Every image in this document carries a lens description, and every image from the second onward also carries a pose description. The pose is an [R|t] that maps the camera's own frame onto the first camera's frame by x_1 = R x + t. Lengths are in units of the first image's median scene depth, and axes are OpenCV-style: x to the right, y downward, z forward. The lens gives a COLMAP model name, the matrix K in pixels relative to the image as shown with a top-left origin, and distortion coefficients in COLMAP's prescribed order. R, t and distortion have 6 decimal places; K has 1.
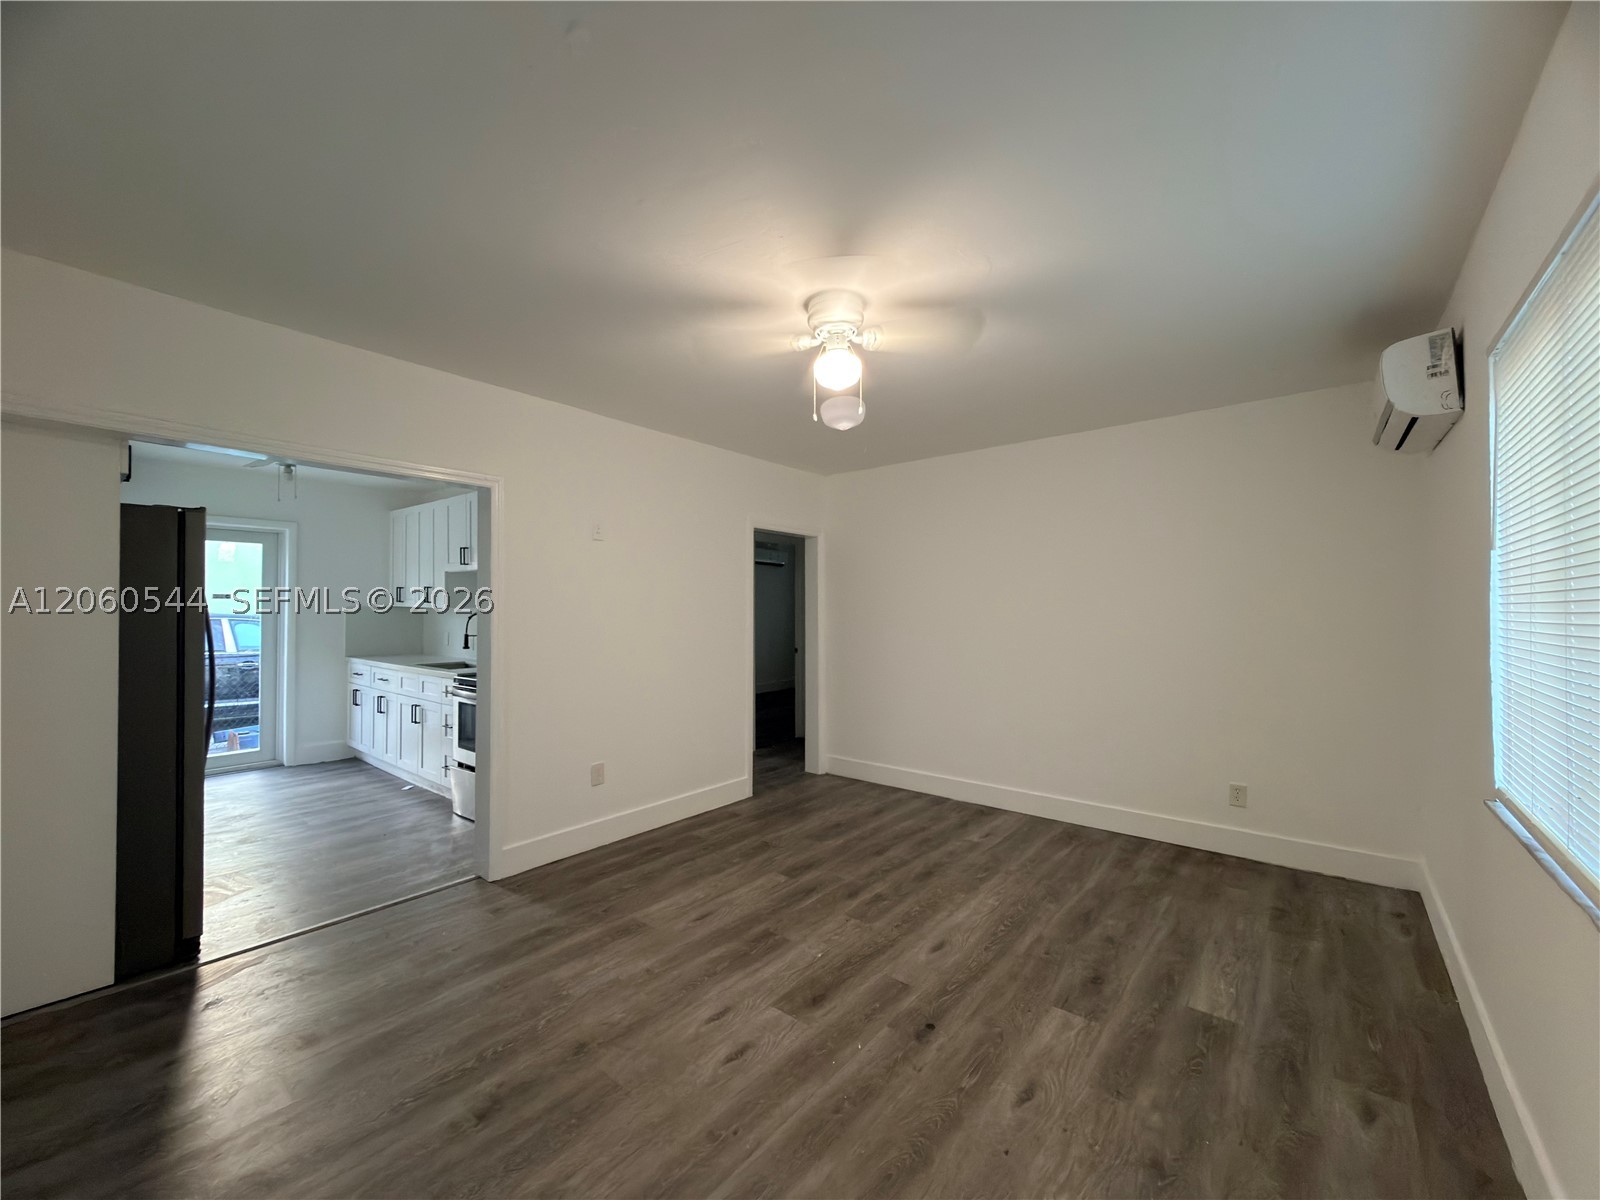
lens RADIAL K [[647.0, 0, 787.5], [0, 647.0, 599.6], [0, 0, 1]] dist [0.001806, 0.000025]
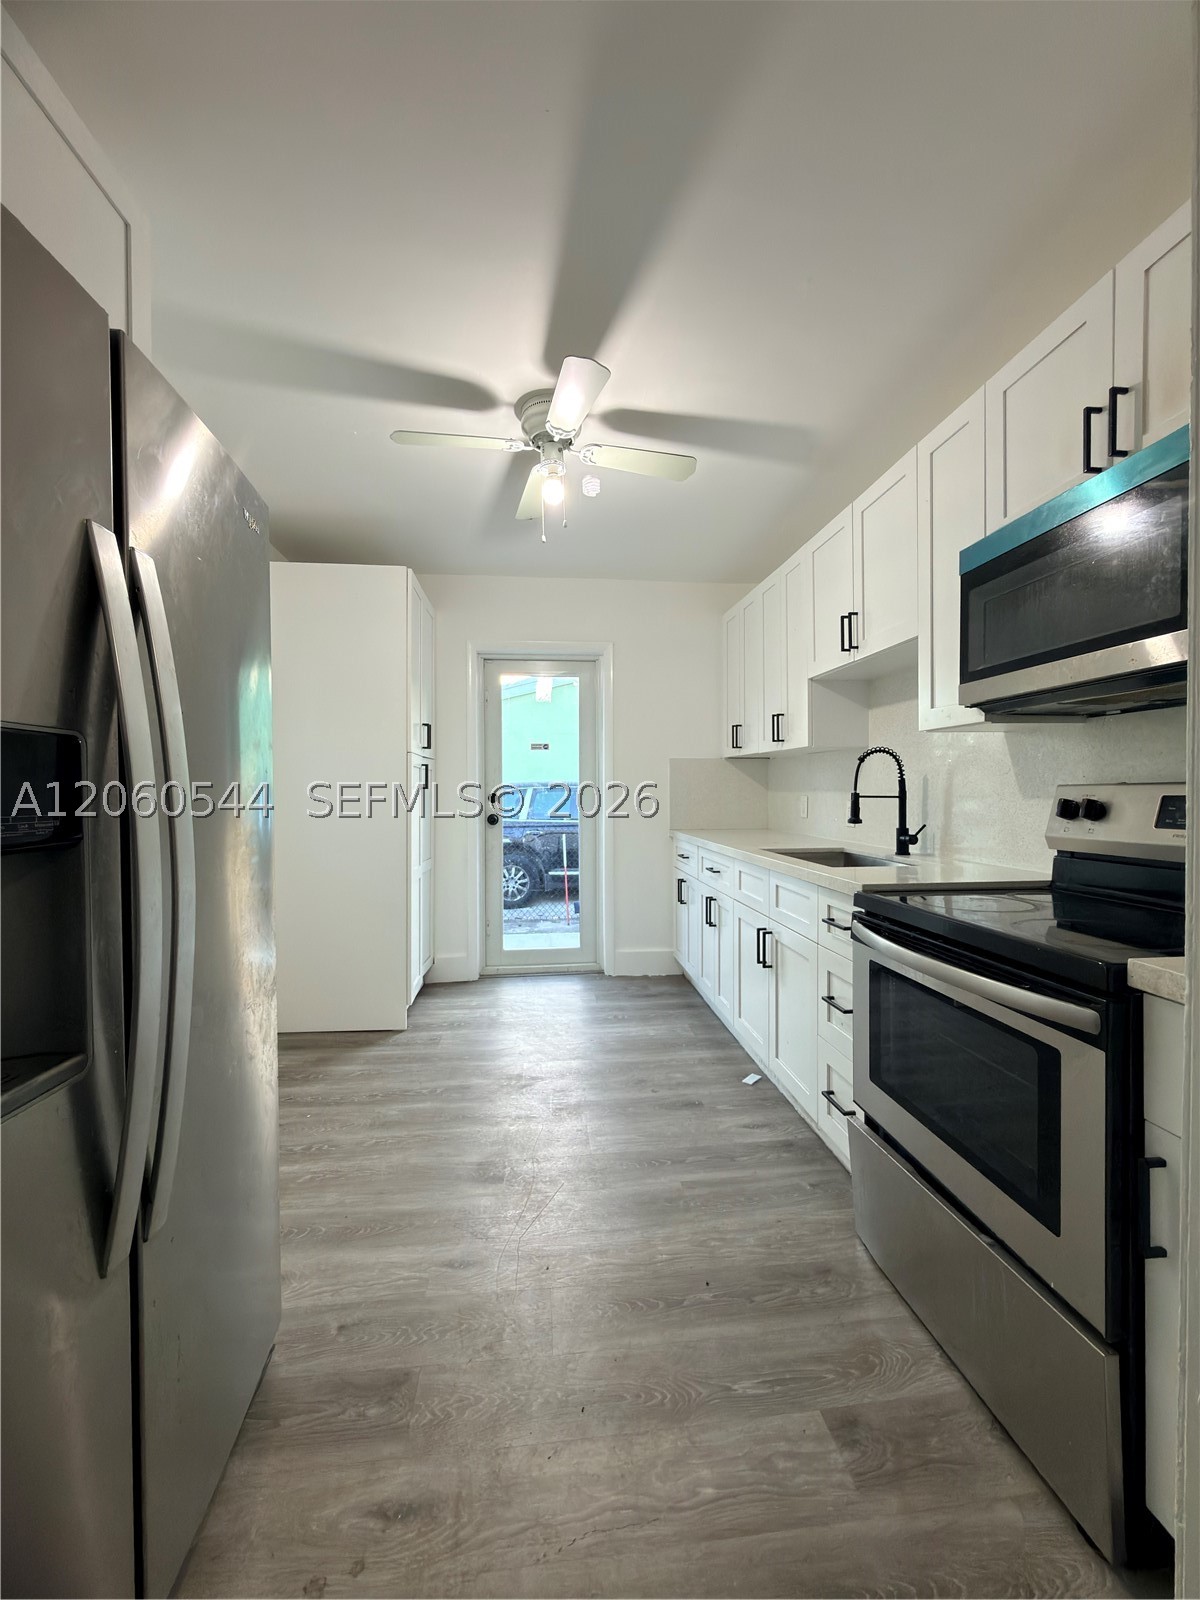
lens RADIAL K [[647.0, 0, 599.7], [0, 647.0, 796.1], [0, 0, 1]] dist [0.001806, 0.000025]
pose [[0.722111, 0.002727, -0.691772, -0.289446], [0.012880, 0.999766, 0.017386, 0.043624], [0.691657, -0.021465, 0.721907, 0.499667]]
